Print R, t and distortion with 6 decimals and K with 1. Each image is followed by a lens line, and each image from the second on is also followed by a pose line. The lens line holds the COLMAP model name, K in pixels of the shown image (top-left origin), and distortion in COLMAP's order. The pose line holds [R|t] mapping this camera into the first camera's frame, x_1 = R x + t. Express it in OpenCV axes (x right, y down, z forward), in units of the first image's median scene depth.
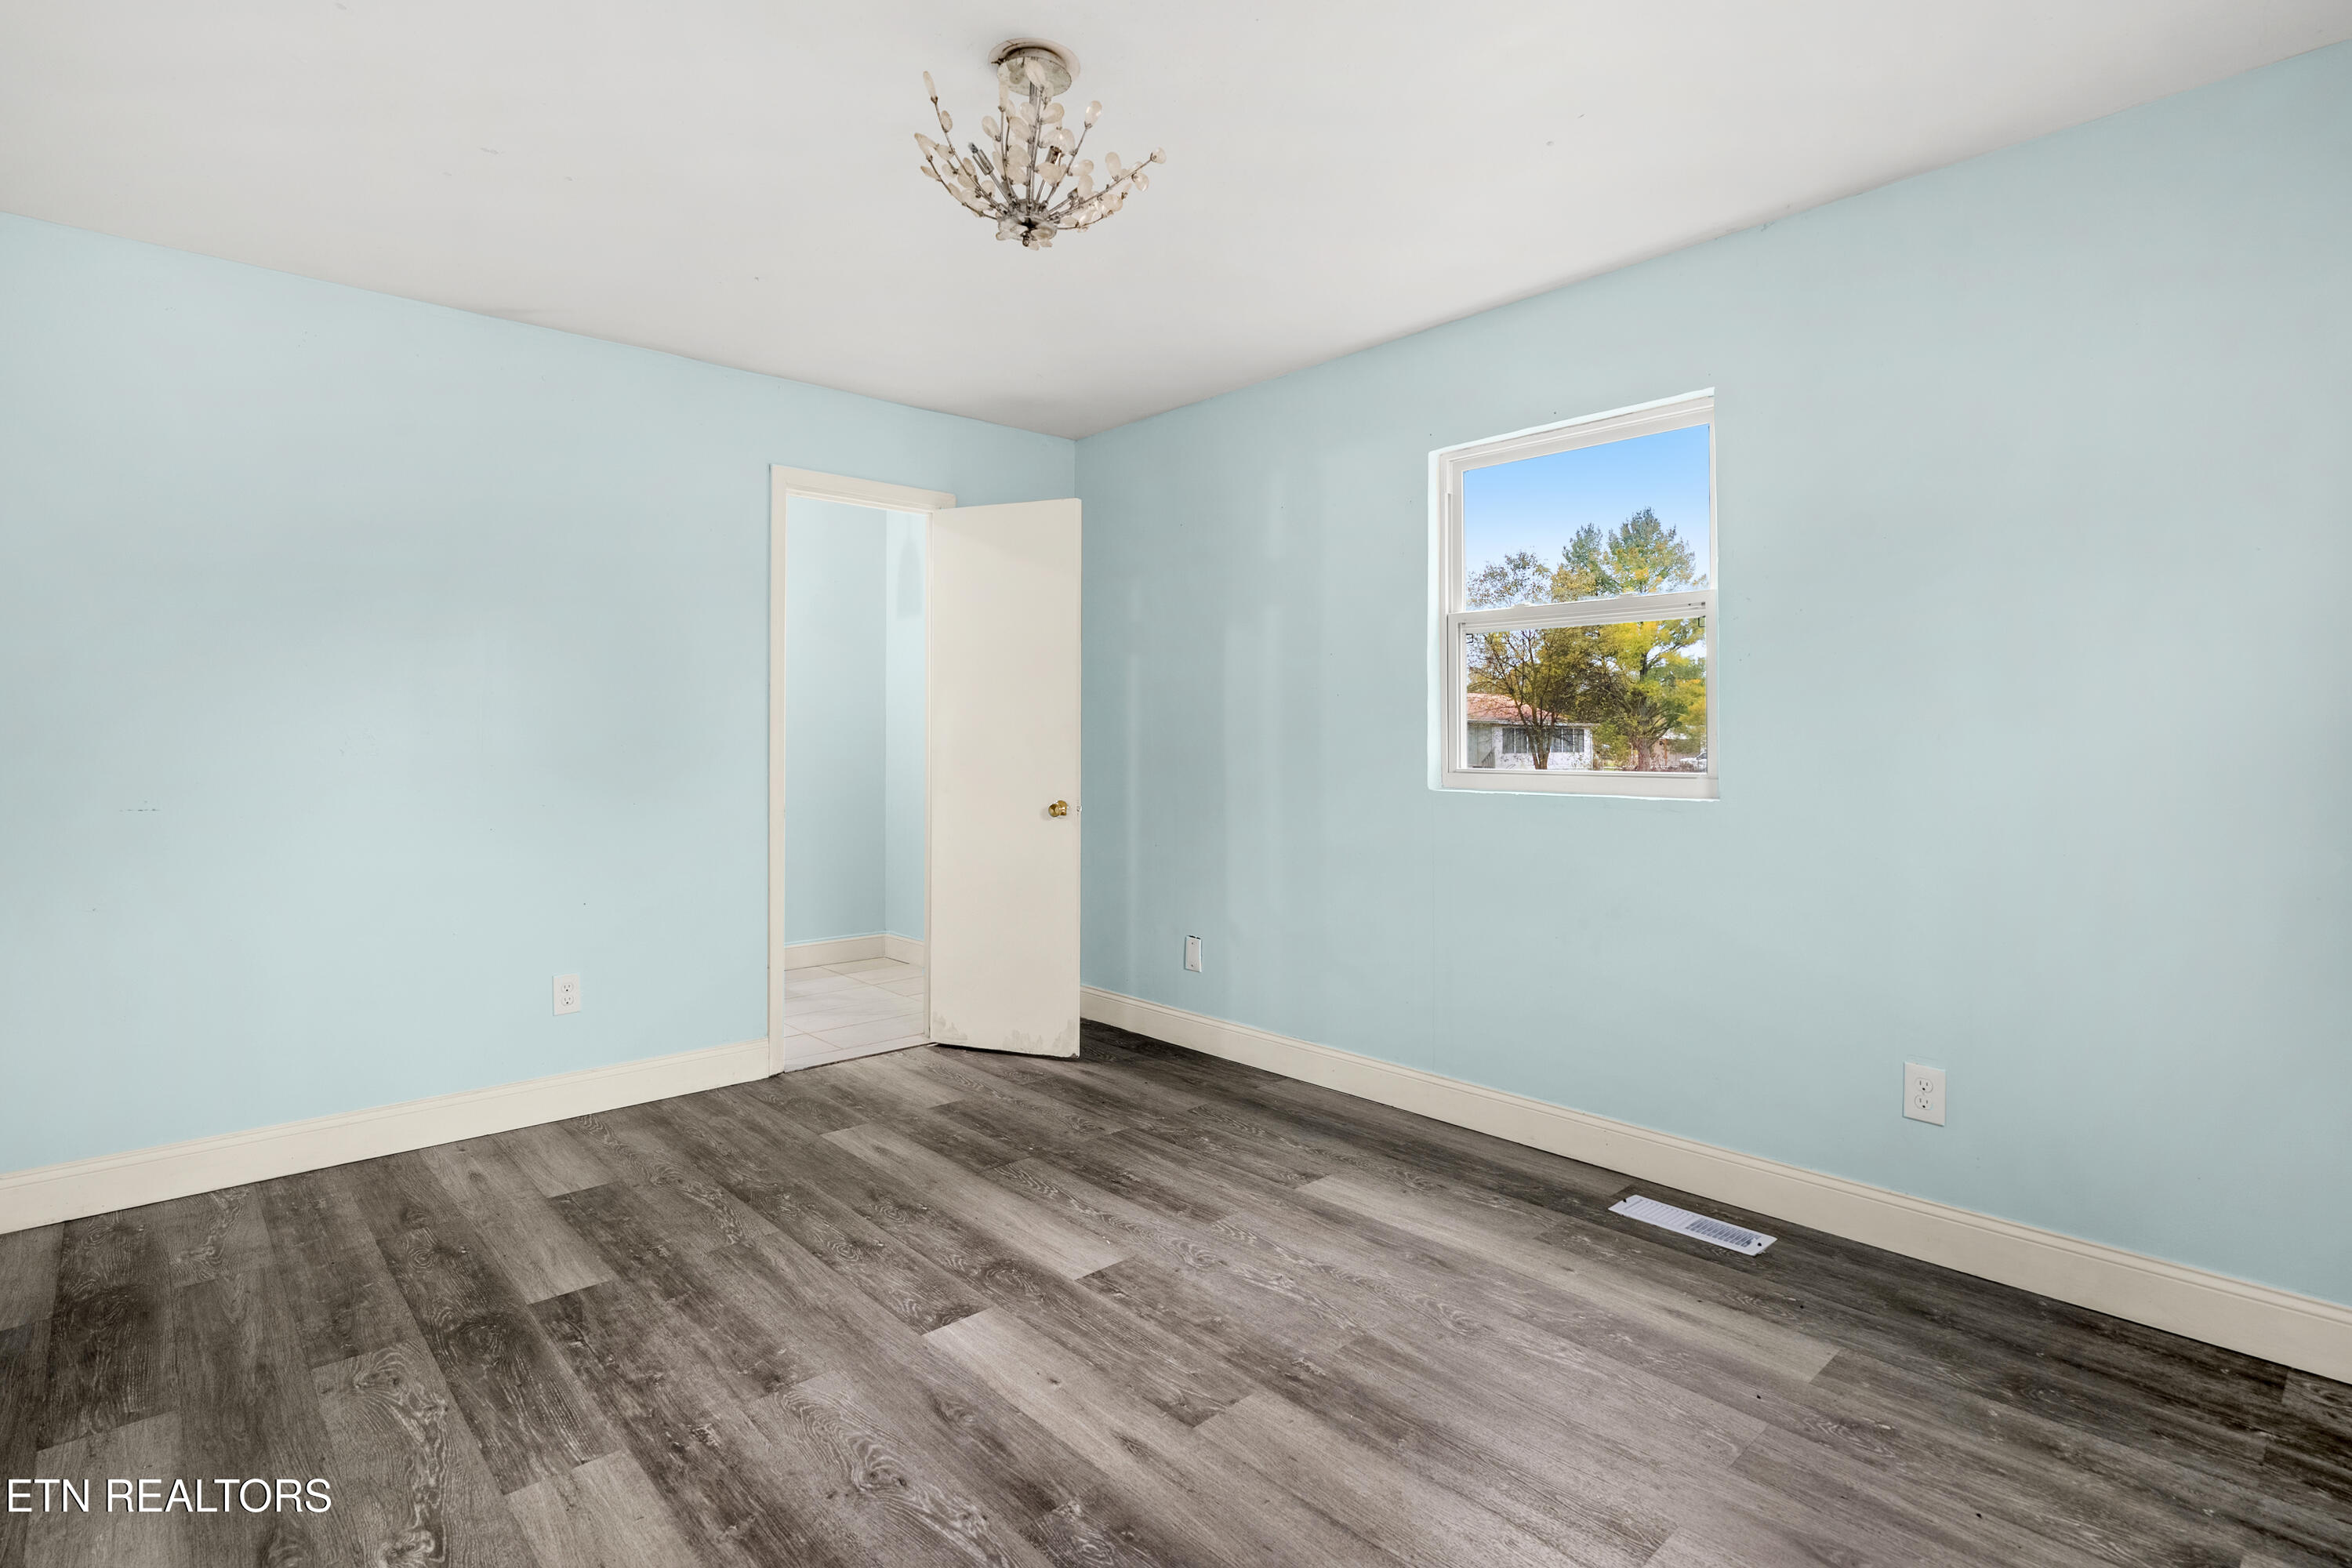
lens RADIAL K [[1169.2, 0, 1183.2], [0, 1169.2, 741.1], [0, 0, 1]] dist [-0.002000, -0.000267]
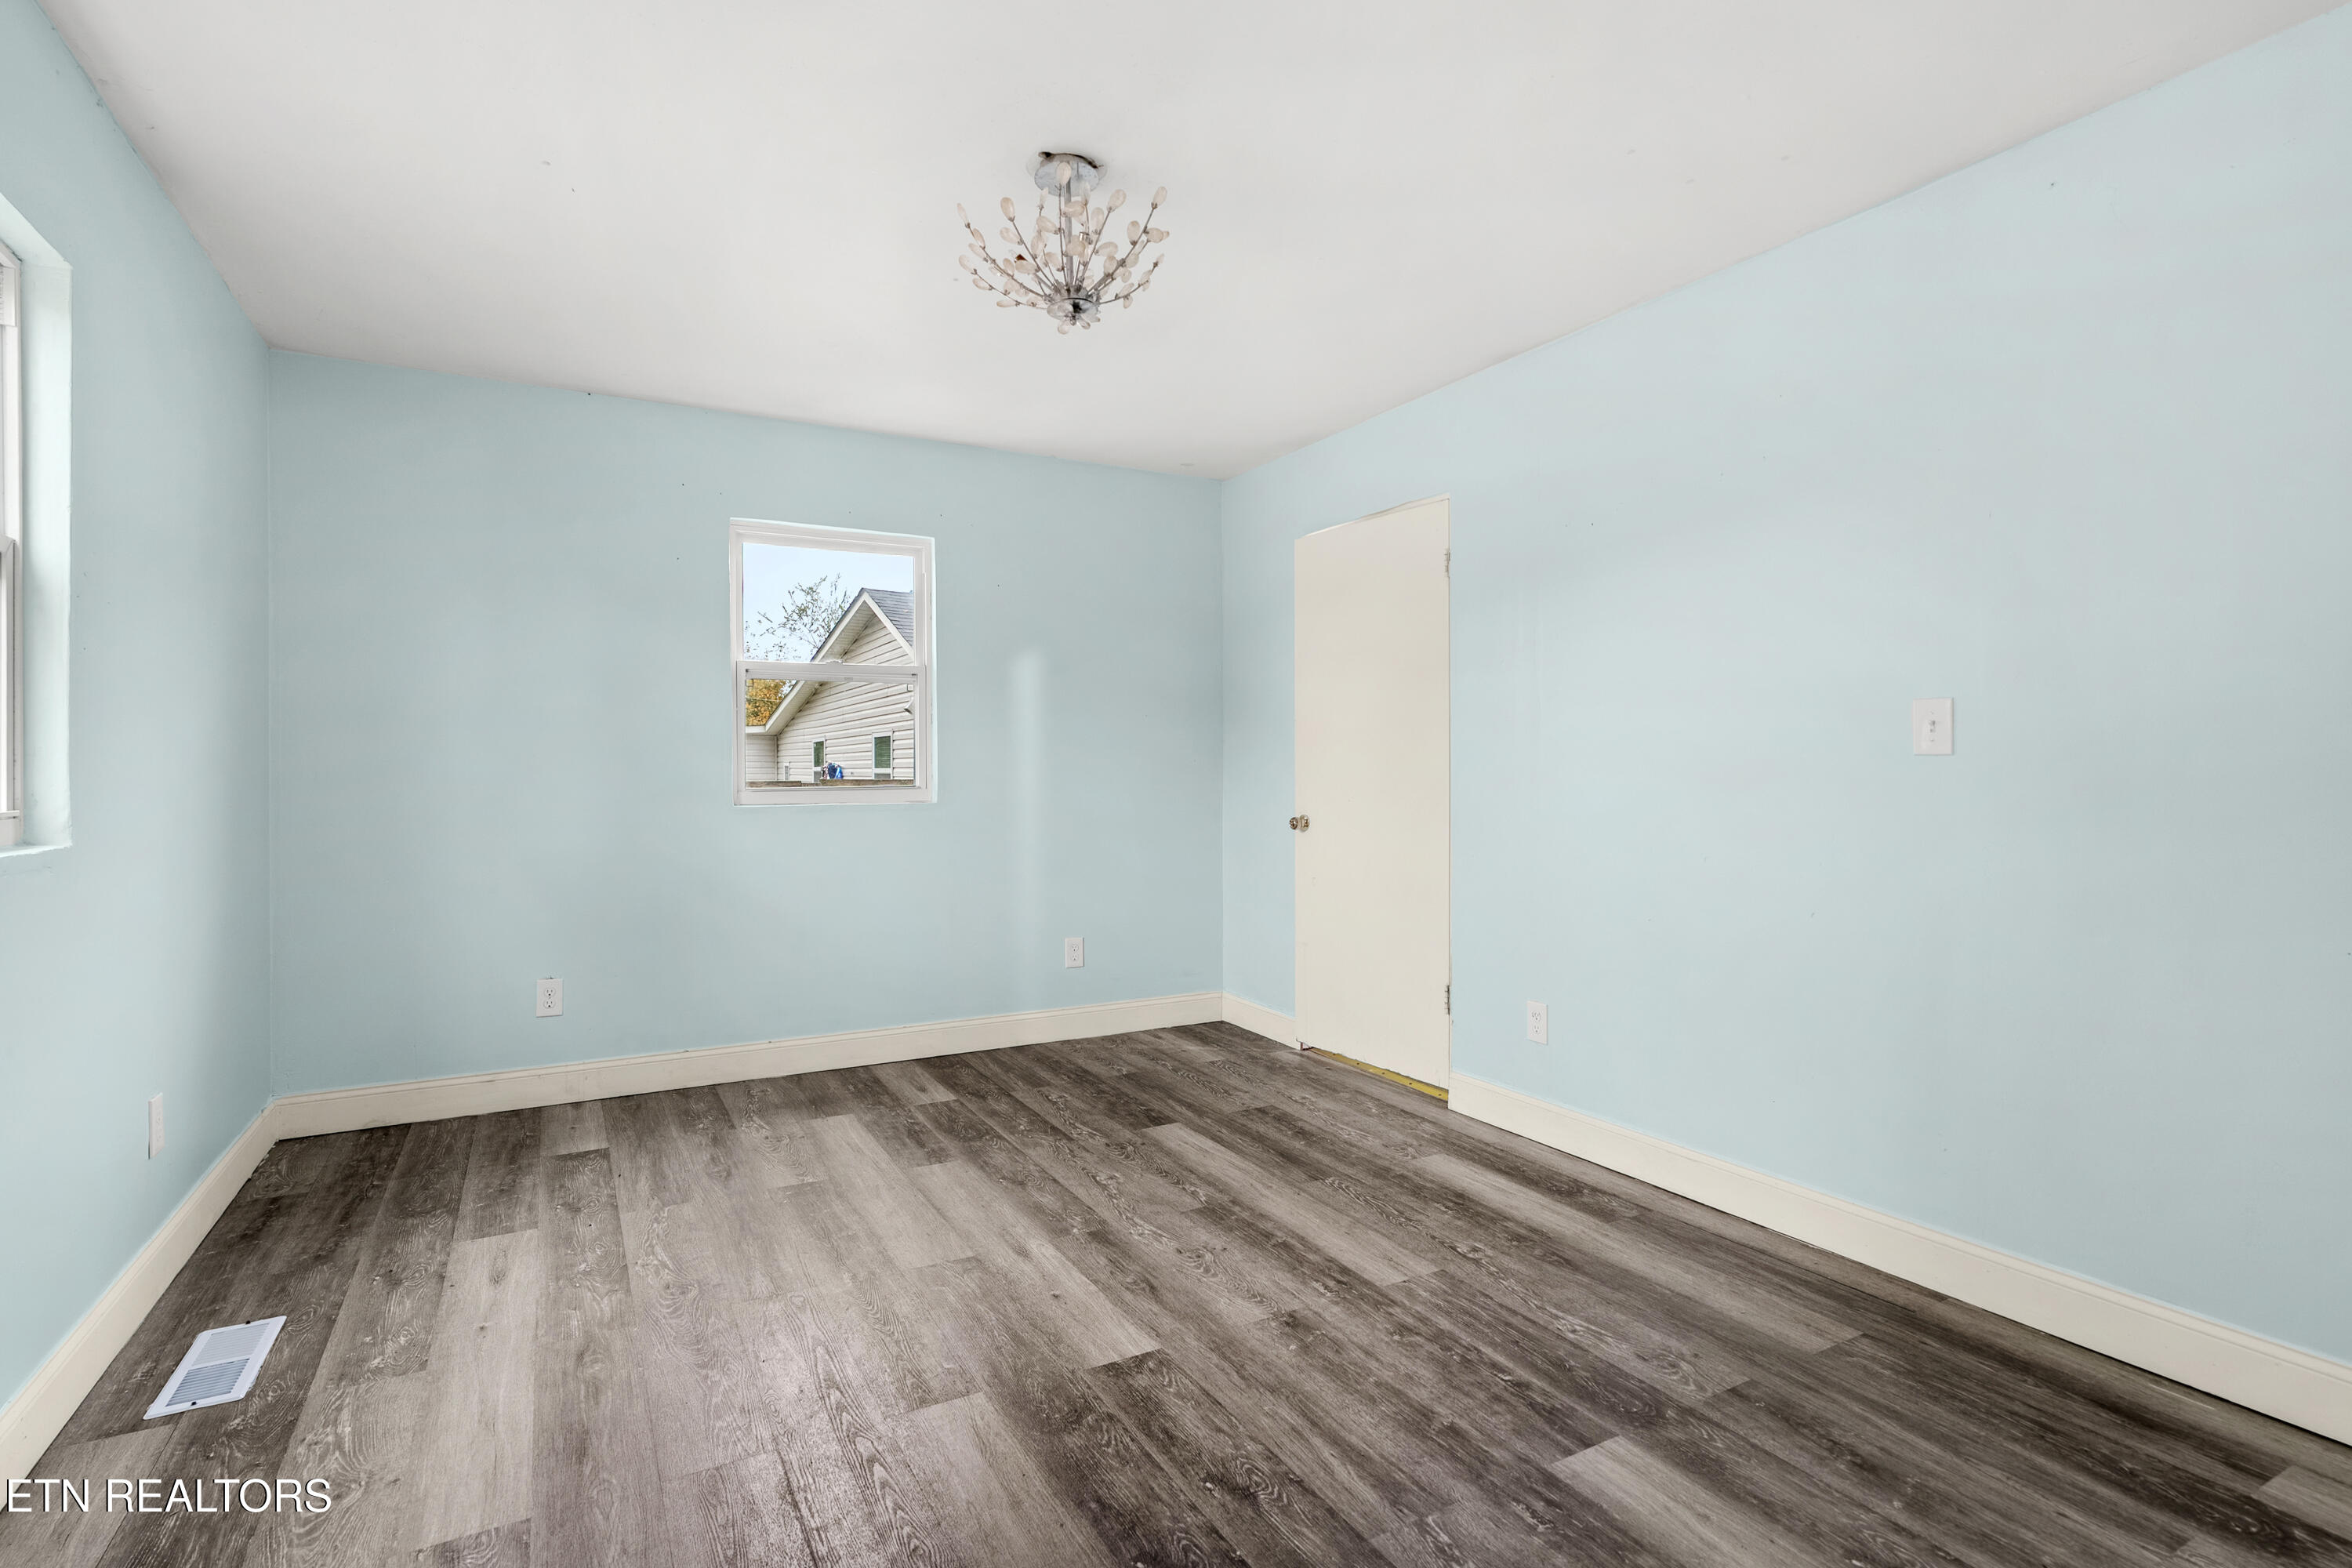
lens RADIAL K [[1169.2, 0, 1183.2], [0, 1169.2, 741.1], [0, 0, 1]] dist [-0.002000, -0.000267]
pose [[-0.972905, 0.008350, 0.231054, -0.495173], [0.003207, 0.999739, -0.022626, 0.009790], [-0.231182, -0.021272, -0.972678, 2.049664]]
